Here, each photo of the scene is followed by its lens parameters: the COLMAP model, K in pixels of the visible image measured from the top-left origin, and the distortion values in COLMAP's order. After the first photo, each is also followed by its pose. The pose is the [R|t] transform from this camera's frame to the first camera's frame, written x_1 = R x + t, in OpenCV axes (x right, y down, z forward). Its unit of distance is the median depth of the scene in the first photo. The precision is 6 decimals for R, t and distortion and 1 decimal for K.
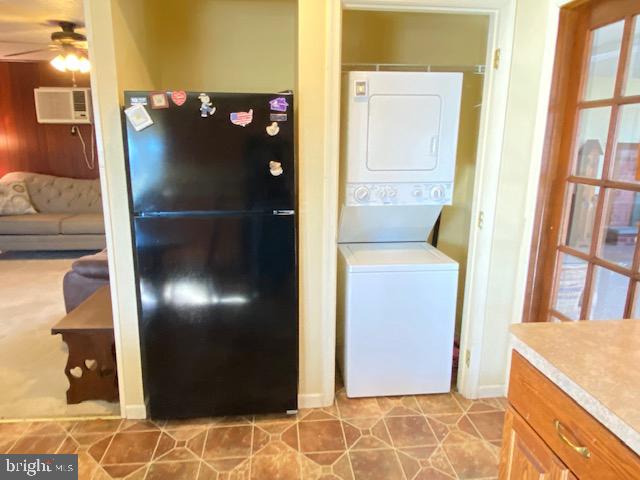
lens RADIAL K [[419.9, 0, 320.0], [0, 419.9, 240.0], [0, 0, 1]] dist [0.000448, 0.000123]
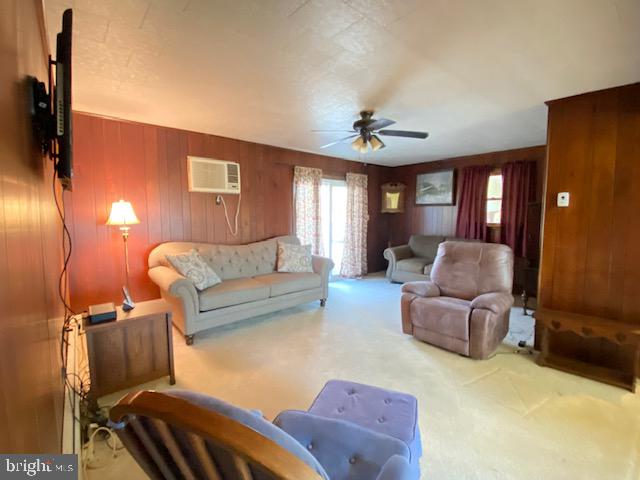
lens RADIAL K [[280.2, 0, 320.0], [0, 280.2, 240.0], [0, 0, 1]] dist [-0.000190, -0.000030]
pose [[0.810181, -0.053568, 0.583727, -0.810657], [0.135871, 0.985857, -0.098110, -0.062693], [-0.570216, 0.158798, 0.806001, 0.322854]]
